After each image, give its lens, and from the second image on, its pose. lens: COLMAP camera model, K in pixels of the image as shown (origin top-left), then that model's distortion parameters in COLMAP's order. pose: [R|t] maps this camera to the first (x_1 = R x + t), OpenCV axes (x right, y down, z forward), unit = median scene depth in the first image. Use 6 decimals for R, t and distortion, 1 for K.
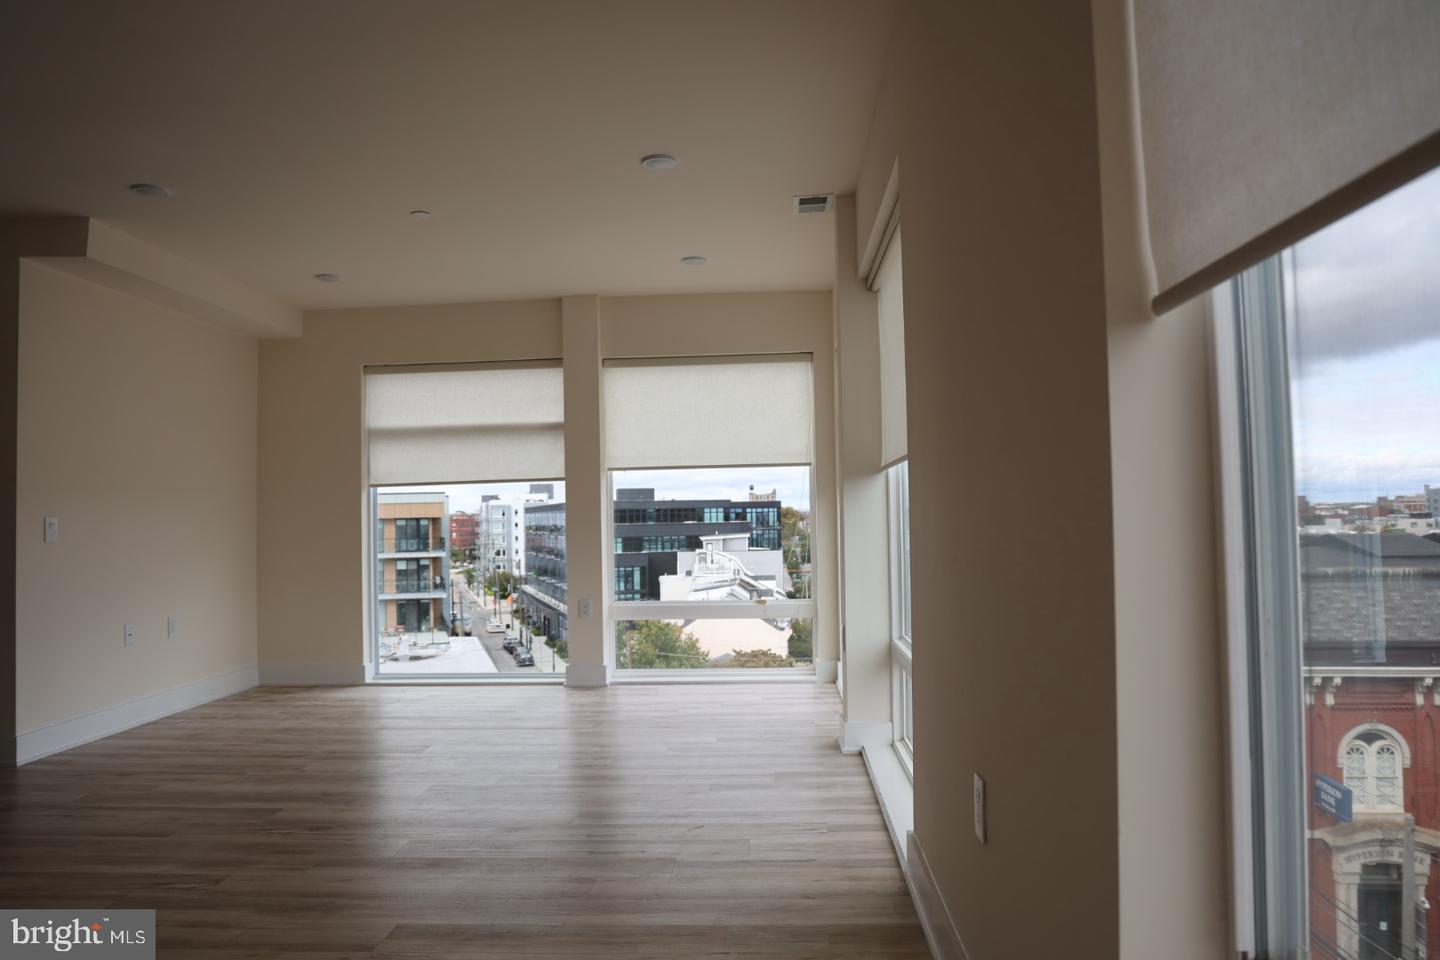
lens RADIAL K [[974.1, 0, 721.2], [0, 974.1, 480.3], [0, 0, 1]] dist [-0.062067, 0.033051]
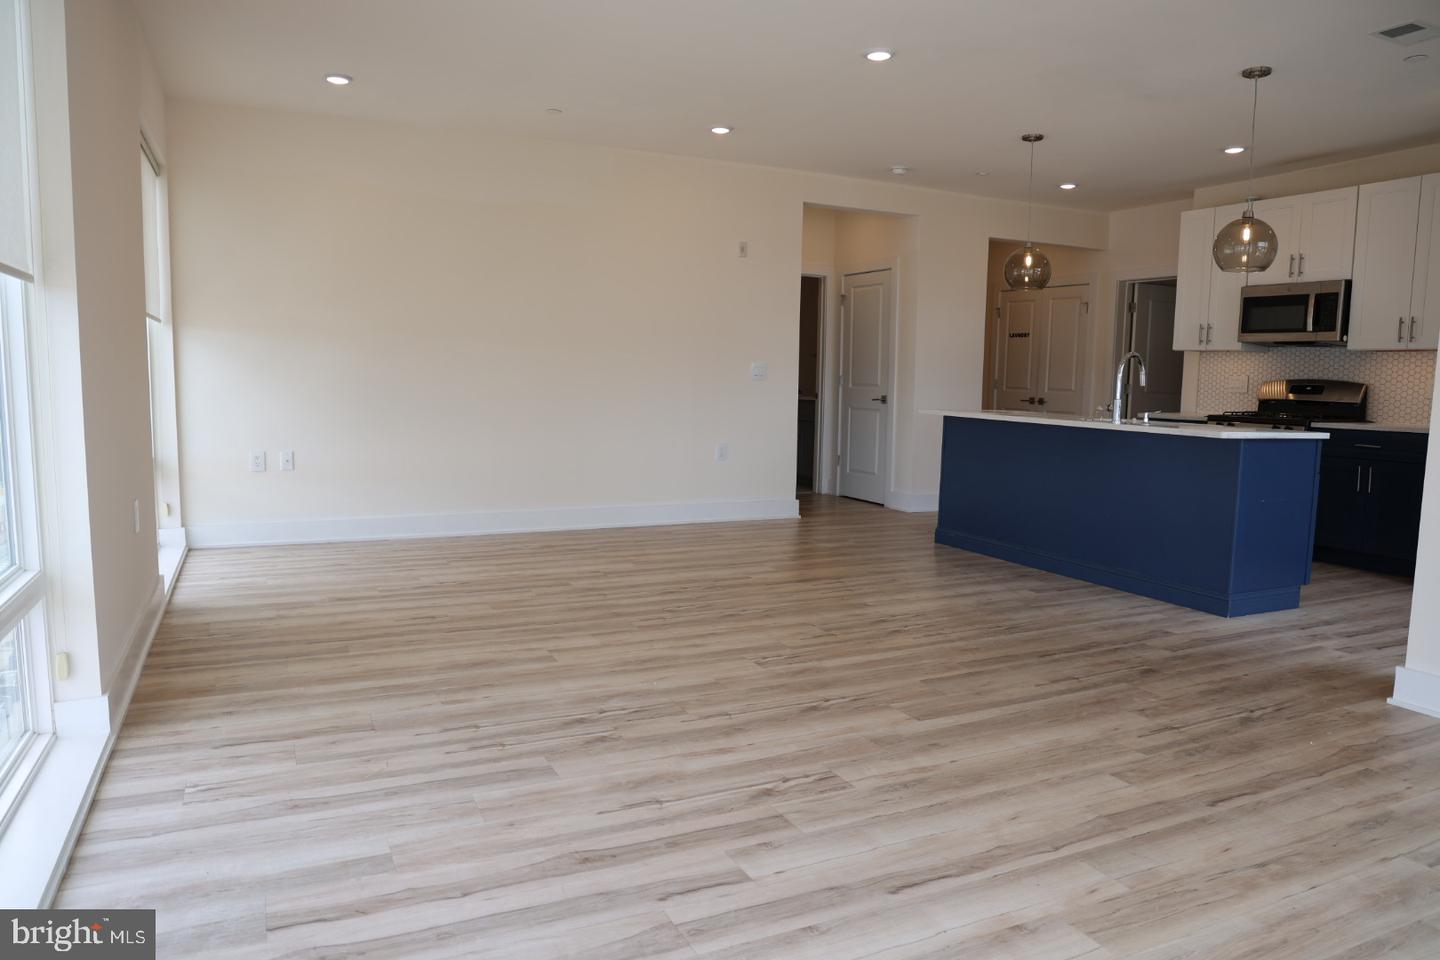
lens RADIAL K [[974.1, 0, 721.2], [0, 974.1, 482.3], [0, 0, 1]] dist [-0.062067, 0.033051]
pose [[-0.877103, 0.064655, -0.475931, 0.090764], [0.025023, 0.995704, 0.089151, 0.076050], [0.479650, 0.066285, -0.874953, 2.025133]]
